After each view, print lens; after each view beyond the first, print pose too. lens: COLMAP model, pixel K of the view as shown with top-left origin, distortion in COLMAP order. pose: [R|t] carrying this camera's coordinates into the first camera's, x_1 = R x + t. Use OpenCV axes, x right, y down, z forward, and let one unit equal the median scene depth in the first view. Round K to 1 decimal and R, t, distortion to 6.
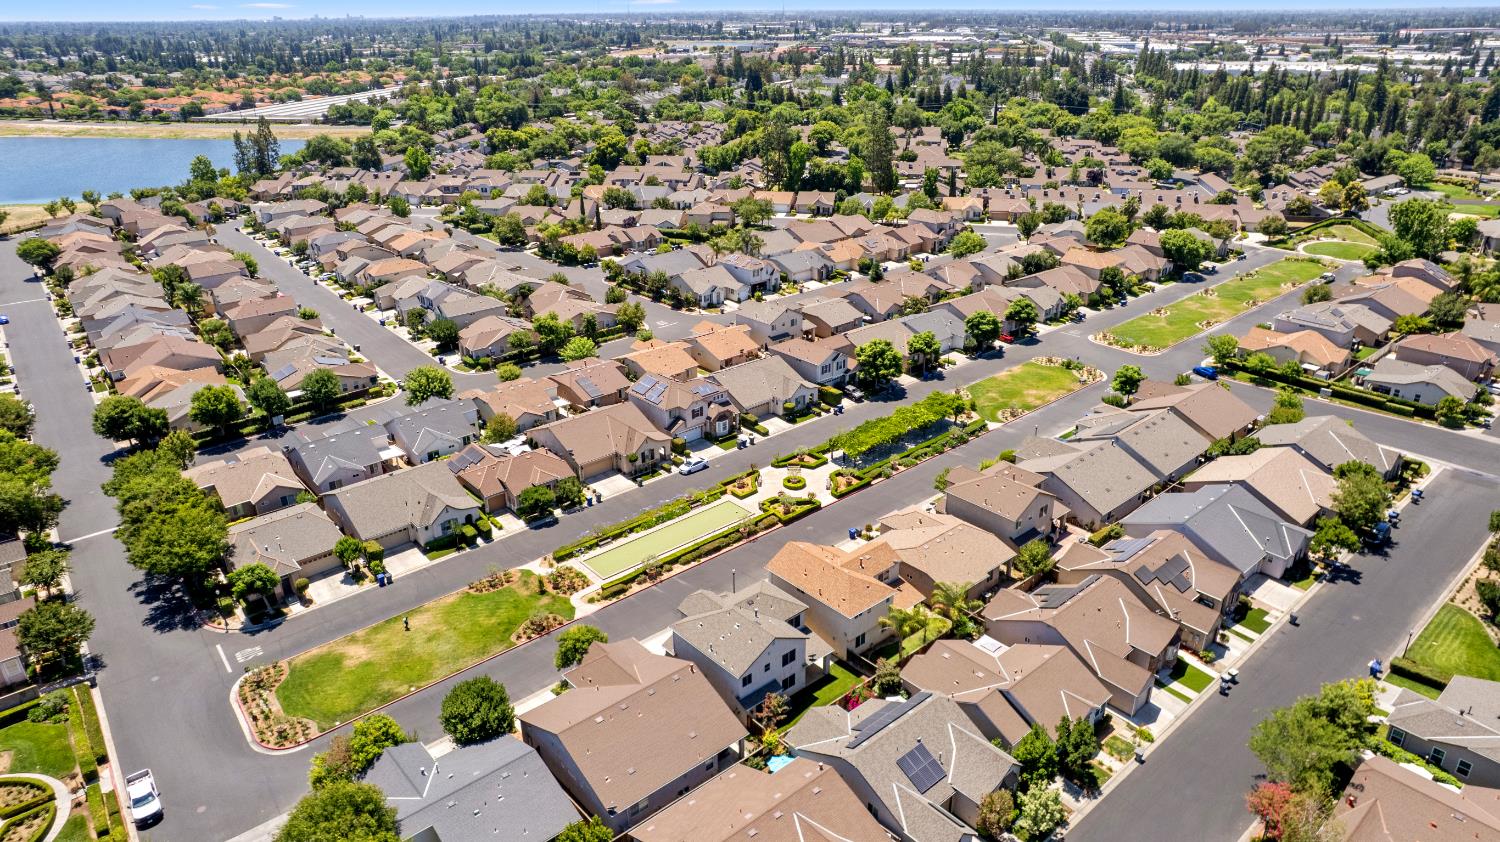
lens RADIAL K [[960.5, 0, 750.0], [0, 960.5, 421.0], [0, 0, 1]] dist [-0.078791, 0.069276]
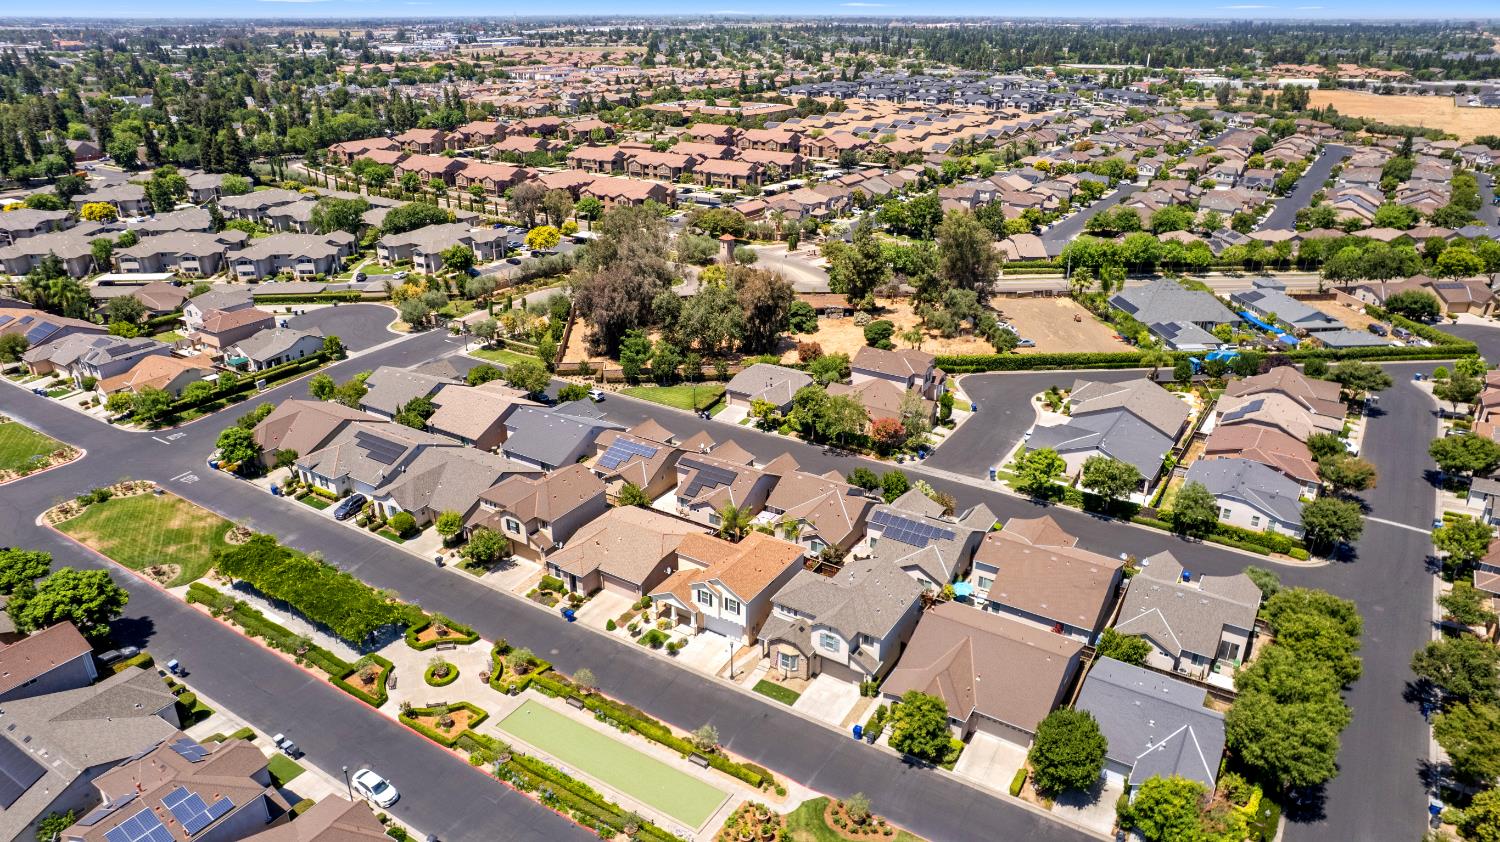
lens RADIAL K [[960.5, 0, 750.0], [0, 960.5, 421.0], [0, 0, 1]] dist [-0.078791, 0.069276]
pose [[-0.286294, -0.370403, 0.883650, -0.521085], [0.387095, 0.798923, 0.460303, -0.292510], [-0.876466, 0.473838, -0.085346, 0.692808]]
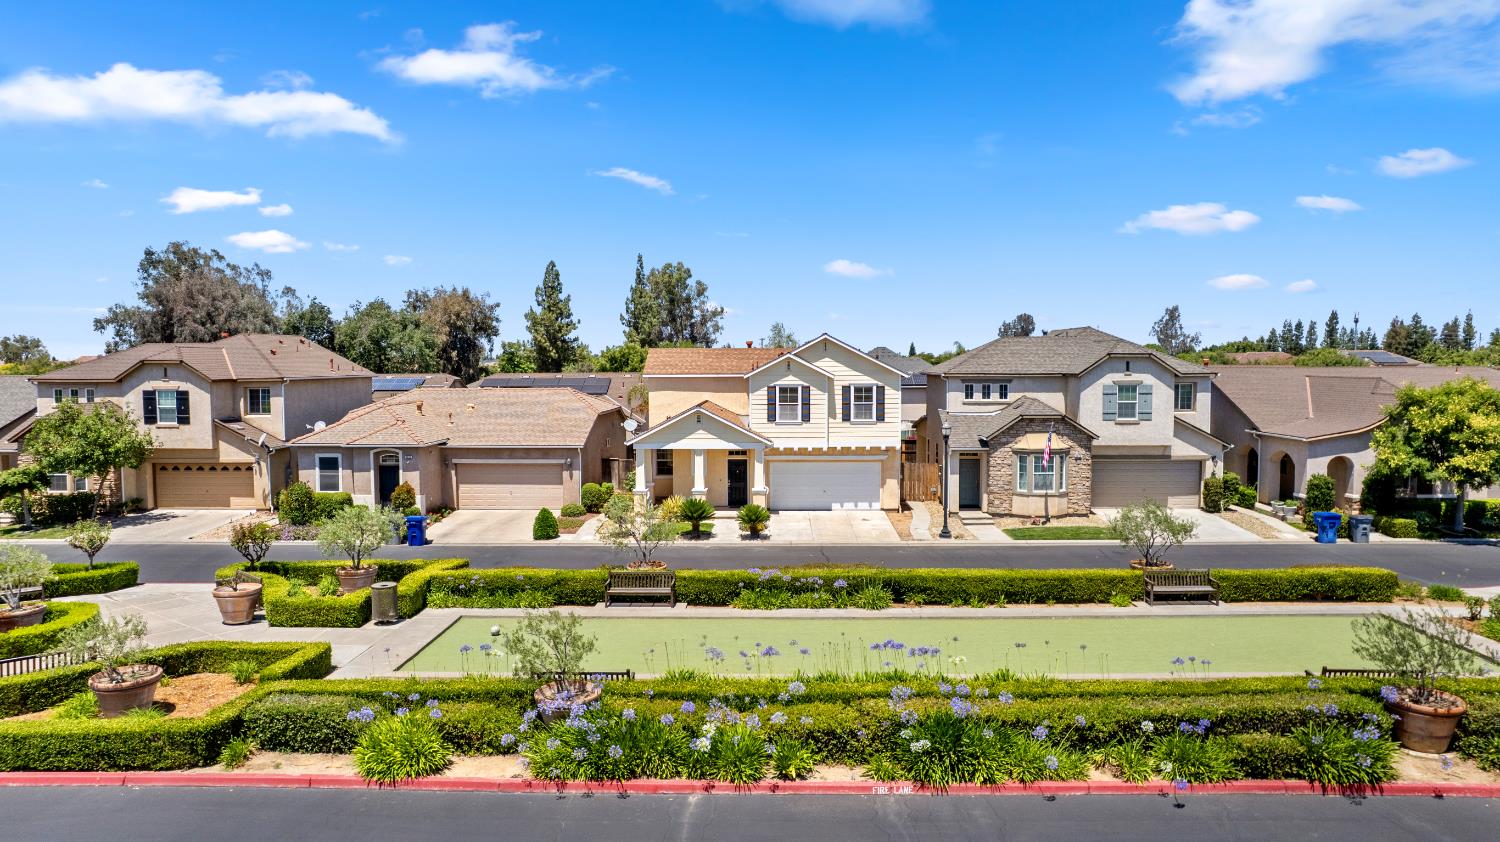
lens RADIAL K [[960.5, 0, 750.0], [0, 960.5, 421.0], [0, 0, 1]] dist [-0.078791, 0.069276]
pose [[-0.733796, -0.024668, 0.678922, -0.144044], [0.285481, 0.895630, 0.341097, 0.010934], [-0.616477, 0.444115, -0.650167, 0.912263]]
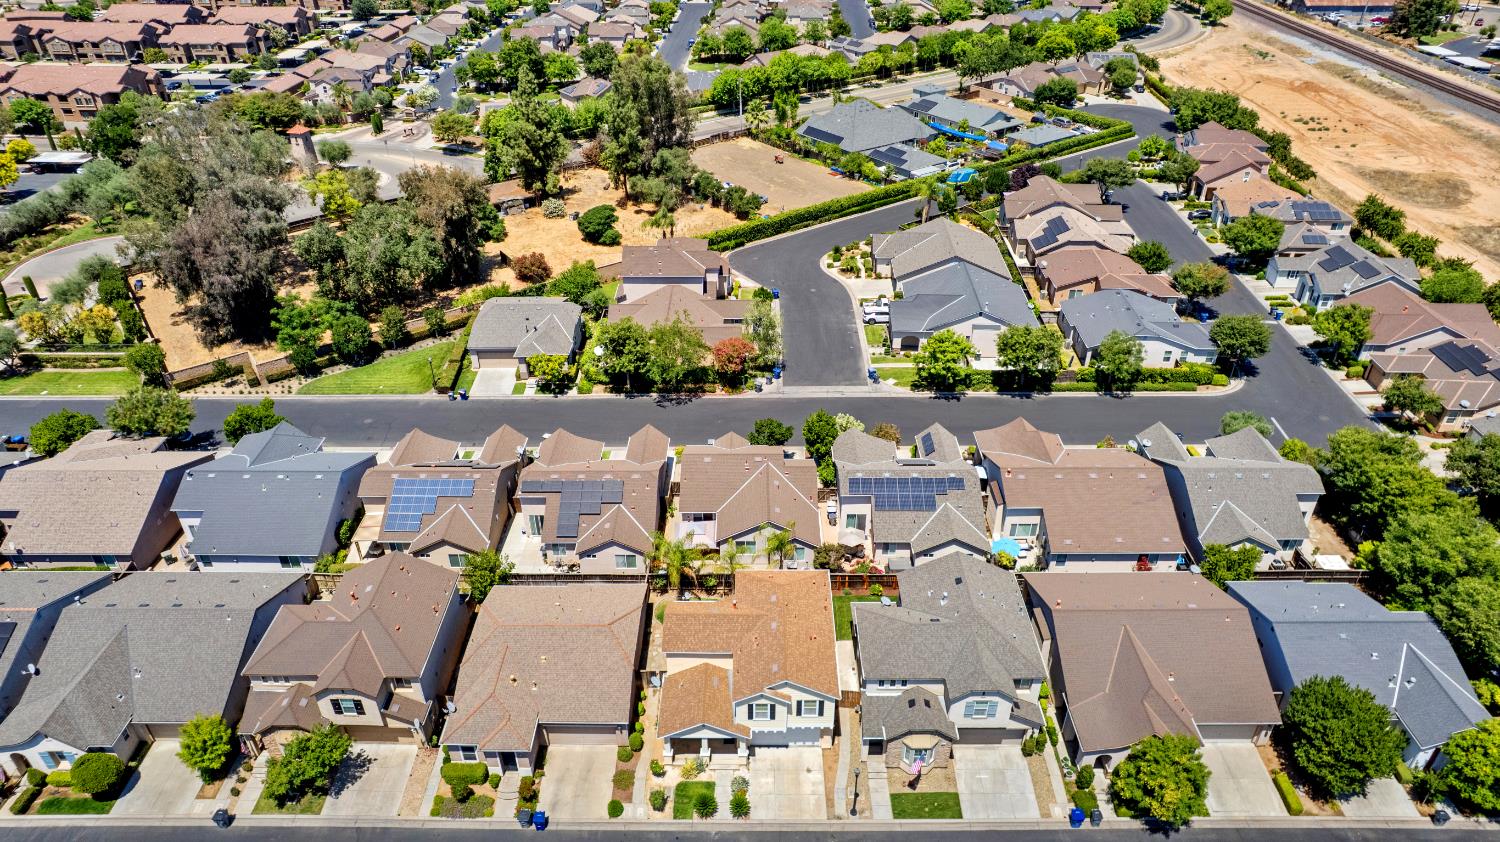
lens RADIAL K [[960.5, 0, 750.0], [0, 960.5, 421.0], [0, 0, 1]] dist [-0.078791, 0.069276]
pose [[-0.749223, -0.341693, 0.567372, -0.157200], [0.278098, 0.615175, 0.737714, -0.292027], [-0.601105, 0.710497, -0.365879, 0.789025]]
